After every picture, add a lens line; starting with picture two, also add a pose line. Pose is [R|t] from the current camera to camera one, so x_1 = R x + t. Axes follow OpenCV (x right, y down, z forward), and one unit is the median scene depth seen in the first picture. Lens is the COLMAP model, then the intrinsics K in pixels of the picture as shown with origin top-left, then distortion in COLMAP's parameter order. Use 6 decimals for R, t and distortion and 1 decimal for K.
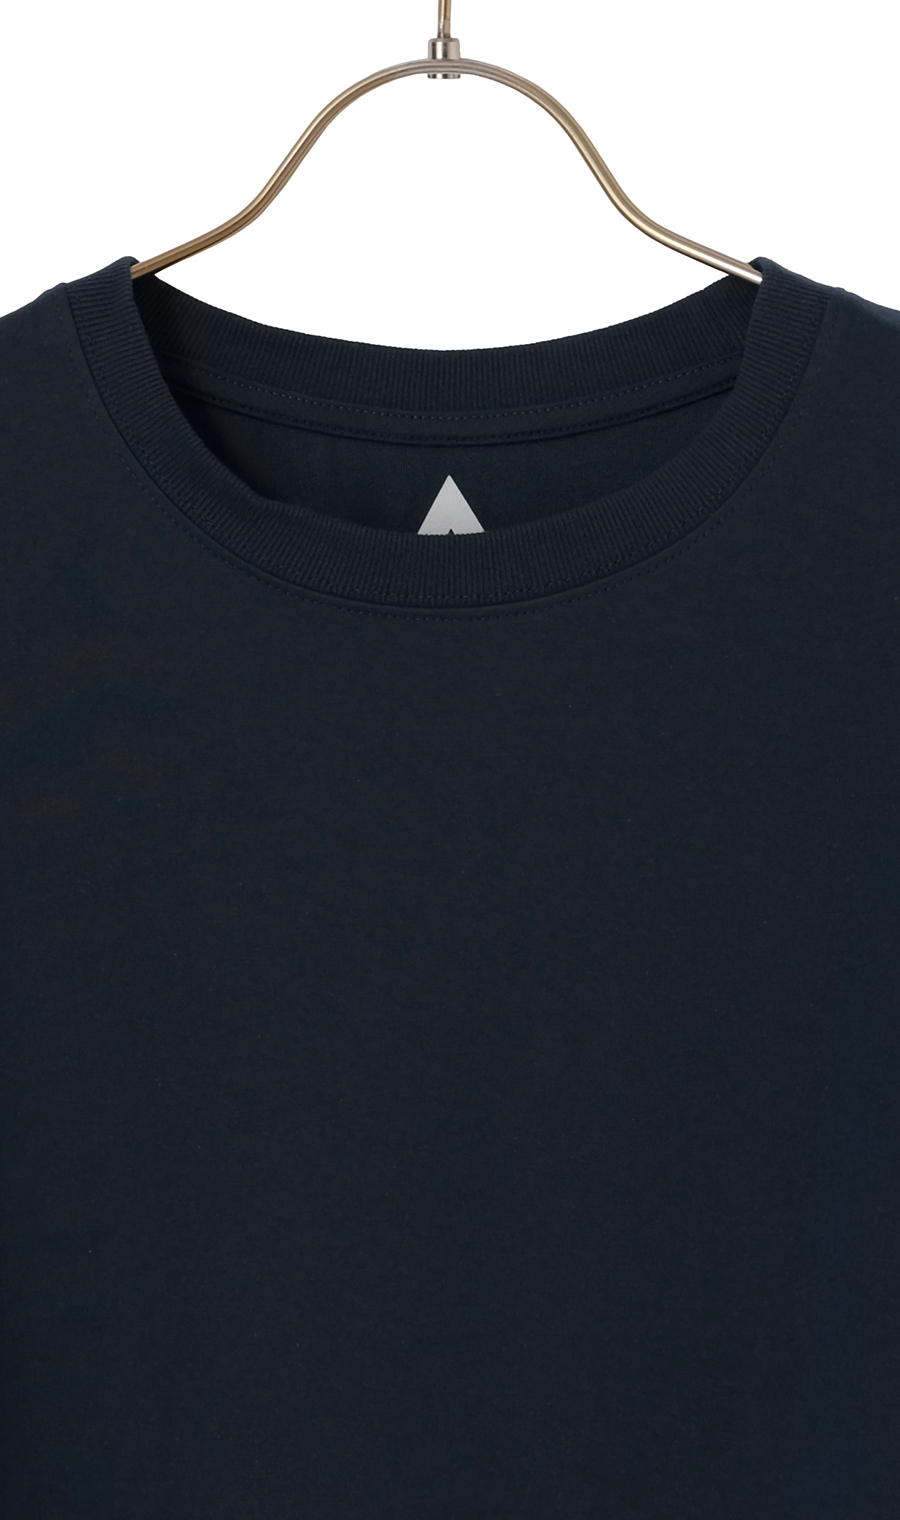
lens RADIAL K [[5868.8, 0, 453.9], [0, 5868.8, 761.3], [0, 0, 1]] dist [0.352352, 0.000000]
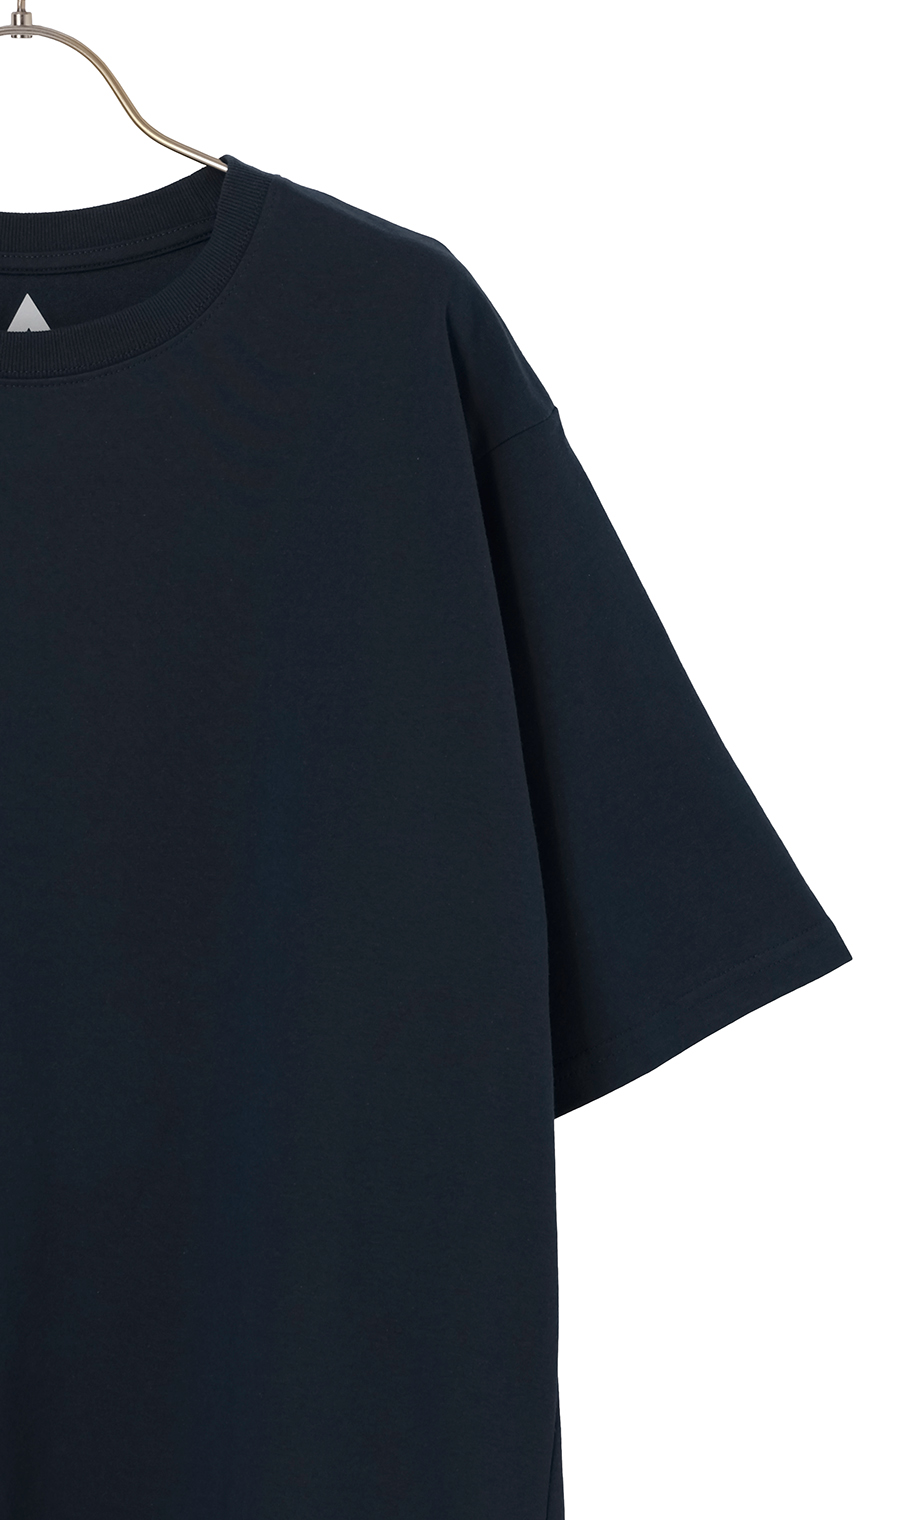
lens RADIAL K [[5868.8, 0, 452.5], [0, 5868.8, 757.5], [0, 0, 1]] dist [0.352352, 0.000000]
pose [[0.998227, -0.002587, 0.059472, 0.018488], [0.002938, 0.999979, -0.005810, 0.083762], [-0.059455, 0.005974, 0.998213, -0.564929]]
